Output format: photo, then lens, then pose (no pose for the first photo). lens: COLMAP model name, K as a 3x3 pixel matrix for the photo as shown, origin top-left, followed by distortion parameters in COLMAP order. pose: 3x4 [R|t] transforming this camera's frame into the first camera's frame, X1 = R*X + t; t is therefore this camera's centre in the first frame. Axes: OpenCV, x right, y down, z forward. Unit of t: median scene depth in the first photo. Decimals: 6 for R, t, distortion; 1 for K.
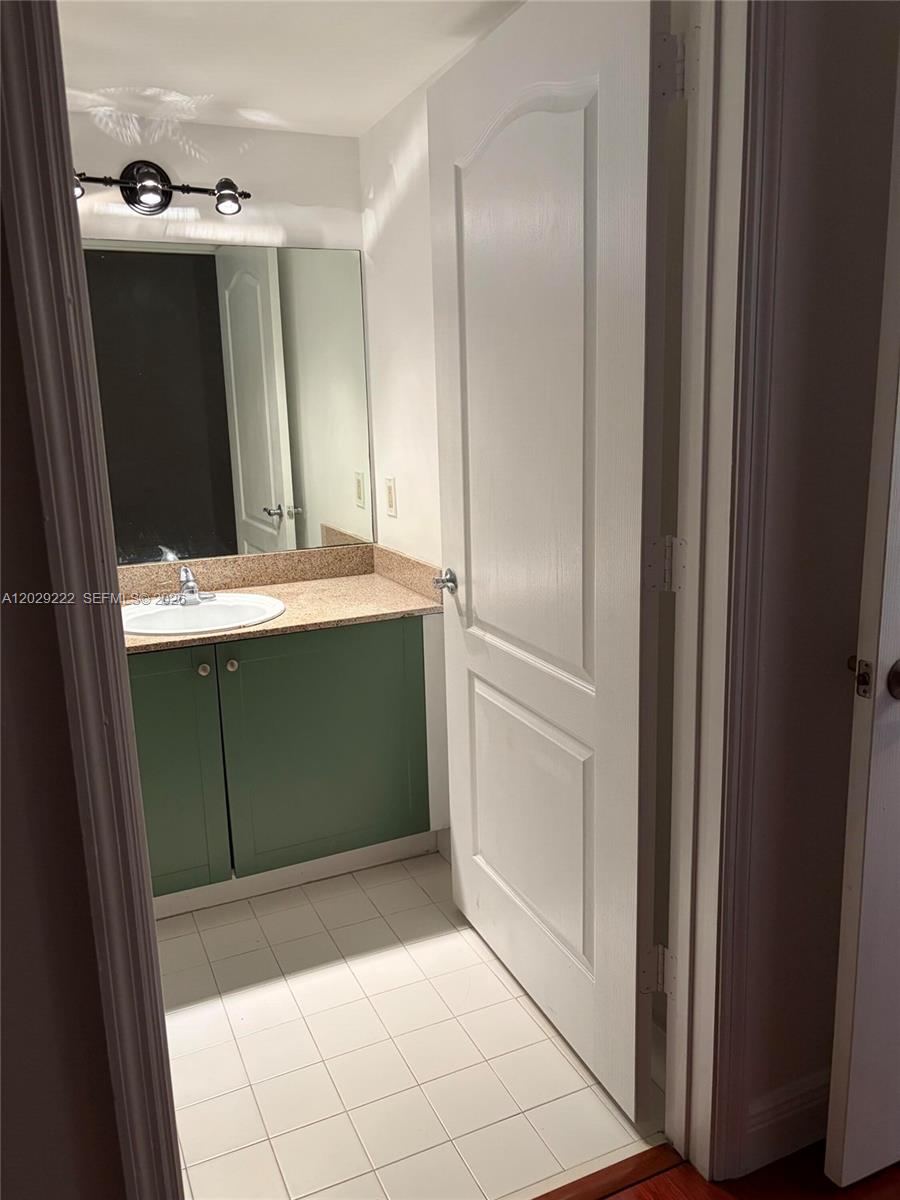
lens RADIAL K [[913.9, 0, 451.9], [0, 913.9, 596.2], [0, 0, 1]] dist [0.042115, -0.047633]
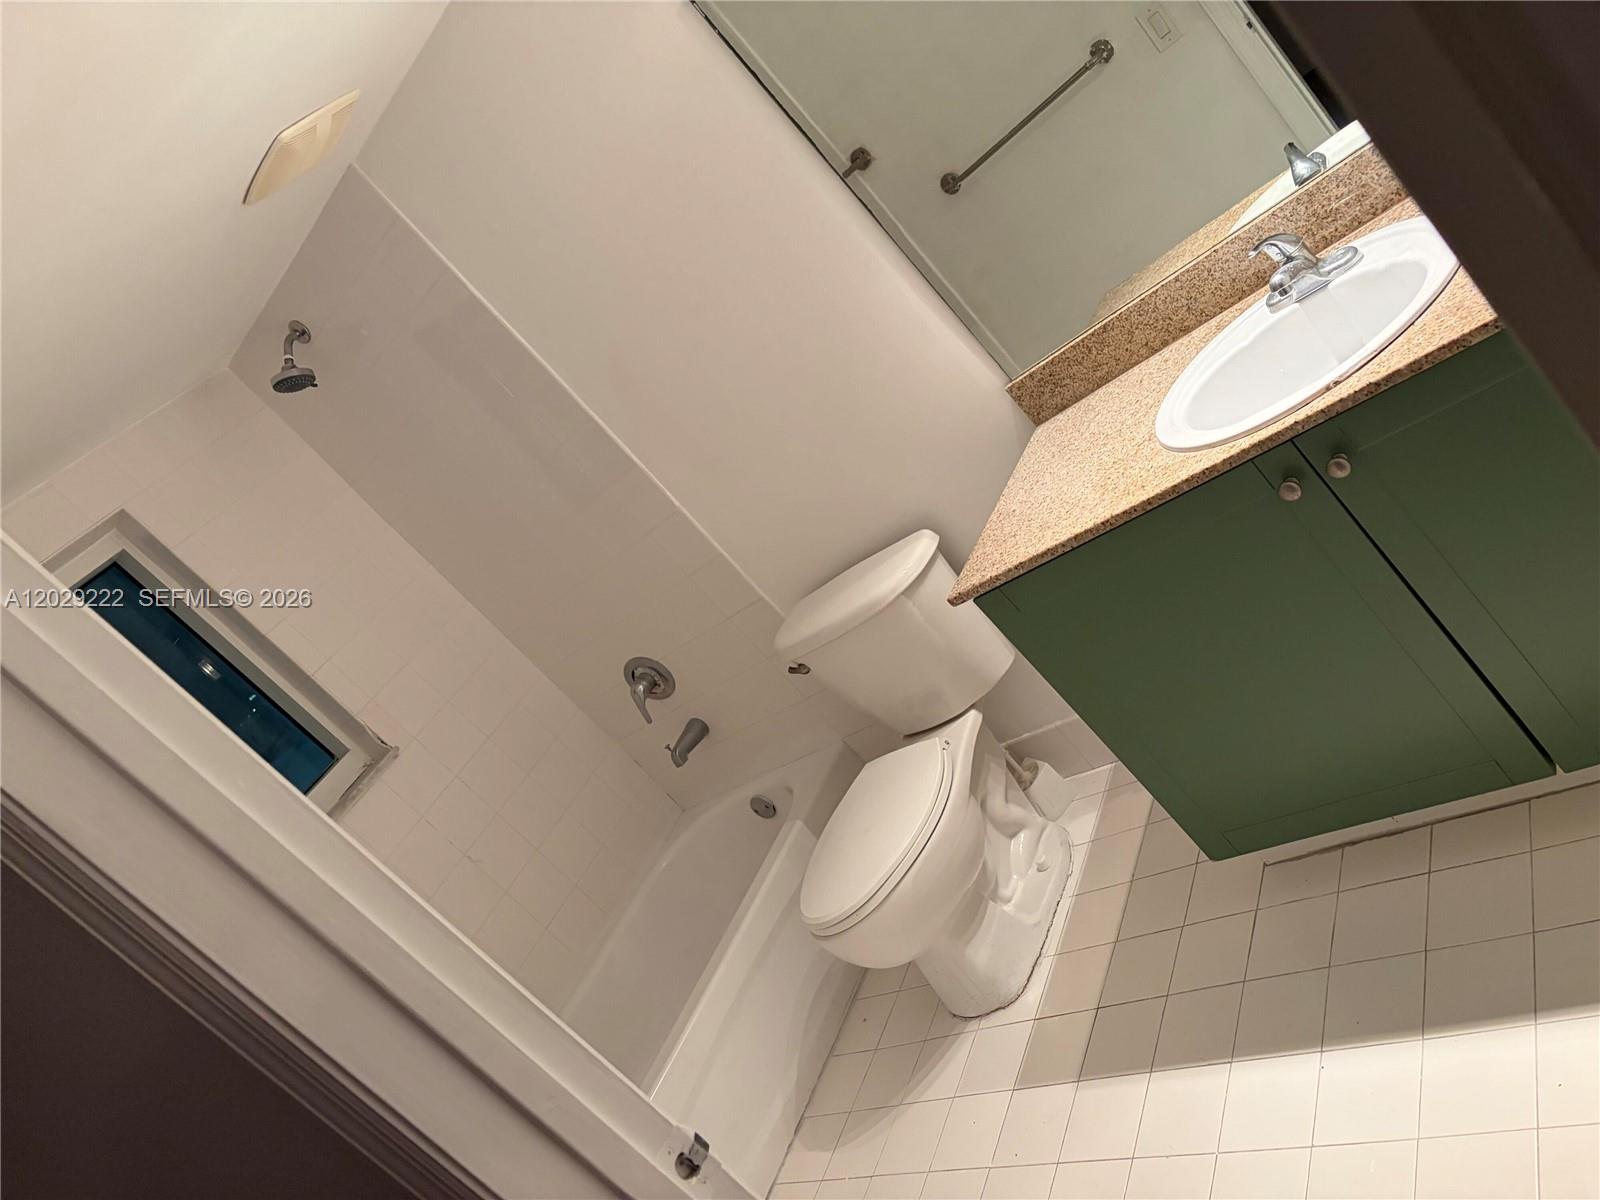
lens RADIAL K [[1218.5, 0, 797.7], [0, 1218.5, 591.3], [0, 0, 1]] dist [0.042115, -0.047633]
pose [[0.414326, -0.067136, -0.907649, 0.226476], [0.515005, 0.839550, 0.172992, -0.127026], [0.750403, -0.539118, 0.382423, 0.446337]]
